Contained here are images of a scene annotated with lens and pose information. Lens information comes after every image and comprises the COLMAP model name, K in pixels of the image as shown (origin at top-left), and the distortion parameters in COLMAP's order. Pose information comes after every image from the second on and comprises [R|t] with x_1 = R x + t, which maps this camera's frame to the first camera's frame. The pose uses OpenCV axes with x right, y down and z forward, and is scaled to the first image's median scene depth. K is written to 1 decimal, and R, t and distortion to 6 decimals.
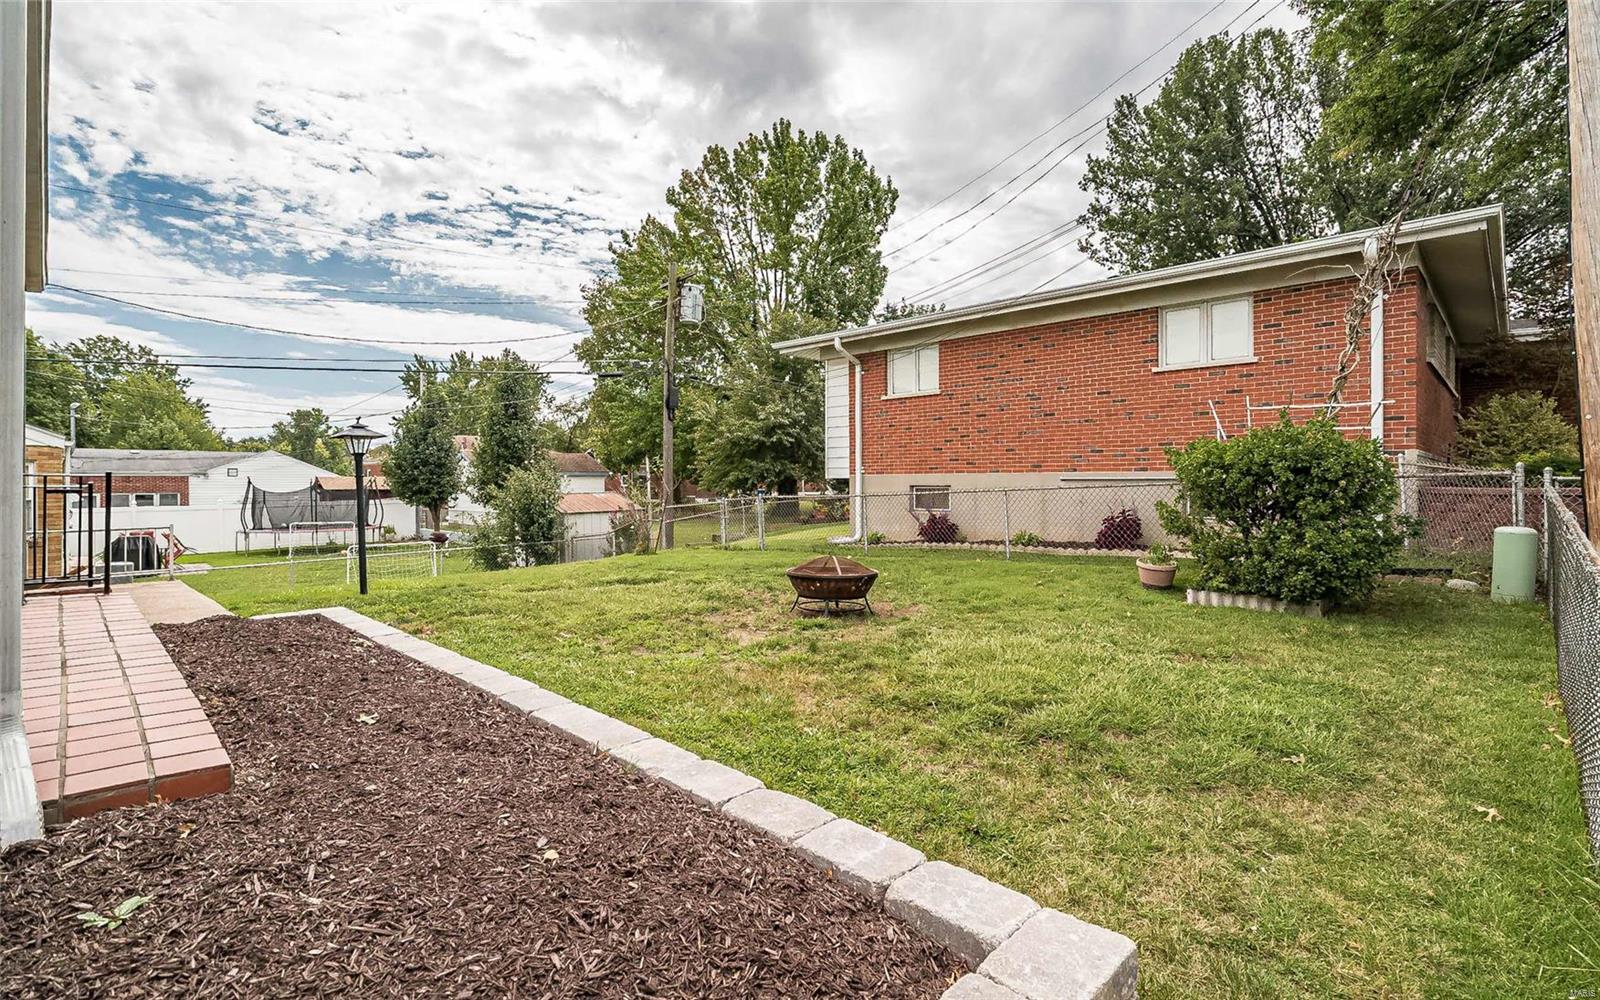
lens RADIAL K [[734.3, 0, 796.5], [0, 734.3, 488.9], [0, 0, 1]] dist [0.006044, -0.002674]
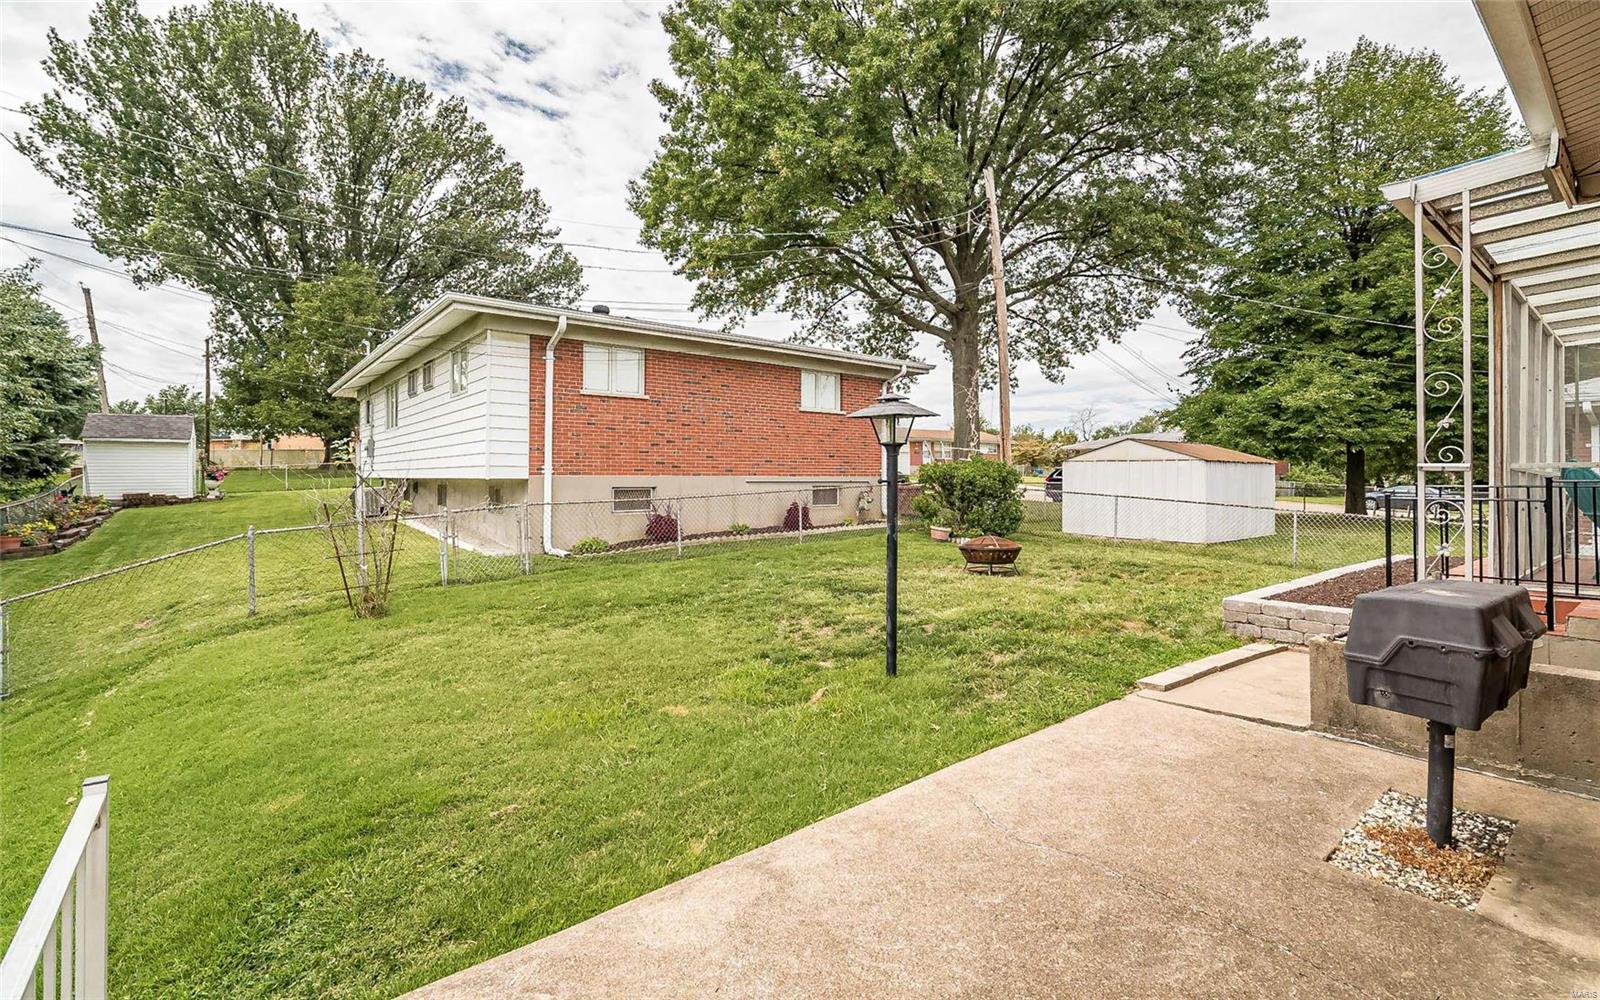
lens RADIAL K [[734.3, 0, 794.4], [0, 734.3, 484.6], [0, 0, 1]] dist [0.006044, -0.002674]
pose [[0.117670, -0.001866, 0.993051, -0.920007], [0.009448, 0.999955, 0.000760, -0.007734], [-0.993008, 0.009293, 0.117683, 0.762255]]
